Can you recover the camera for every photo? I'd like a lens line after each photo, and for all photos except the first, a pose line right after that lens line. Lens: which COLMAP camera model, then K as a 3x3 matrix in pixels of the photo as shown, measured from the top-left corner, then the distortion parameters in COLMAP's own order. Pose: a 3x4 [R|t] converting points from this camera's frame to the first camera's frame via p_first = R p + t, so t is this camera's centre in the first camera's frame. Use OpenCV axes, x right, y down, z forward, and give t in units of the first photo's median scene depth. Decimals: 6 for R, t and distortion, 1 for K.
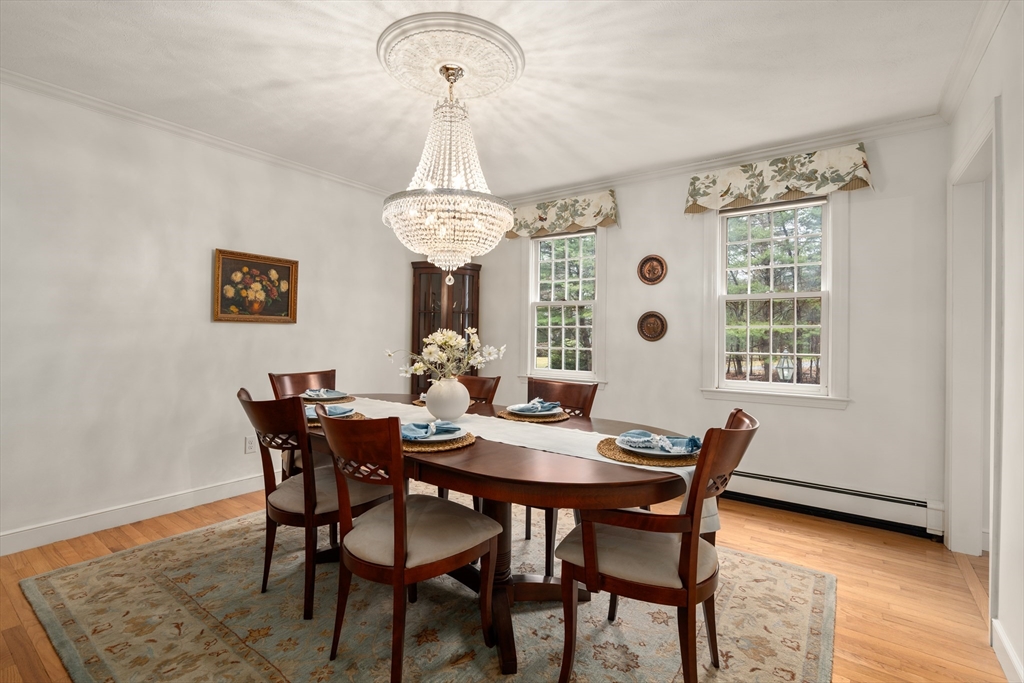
lens RADIAL K [[471.1, 0, 506.1], [0, 471.1, 336.5], [0, 0, 1]] dist [-0.007440, 0.003127]
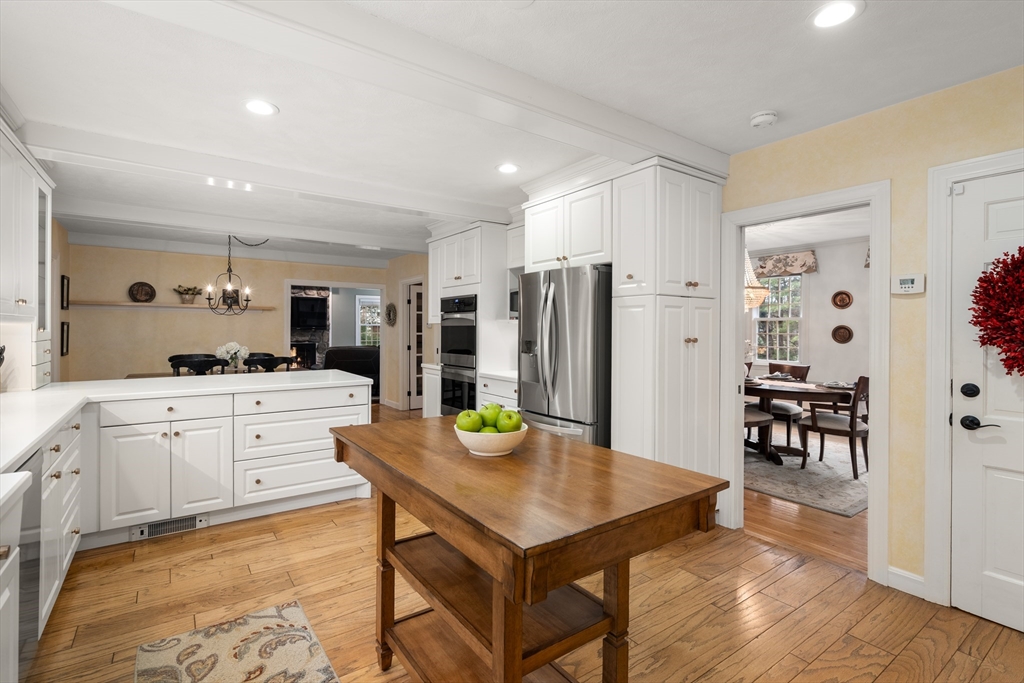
lens RADIAL K [[471.1, 0, 512.2], [0, 471.1, 335.1], [0, 0, 1]] dist [-0.007440, 0.003127]
pose [[0.947370, -0.009100, -0.320012, -0.622212], [0.009489, 0.999955, -0.000345, -0.071878], [0.320001, -0.002710, 0.947413, -2.233219]]
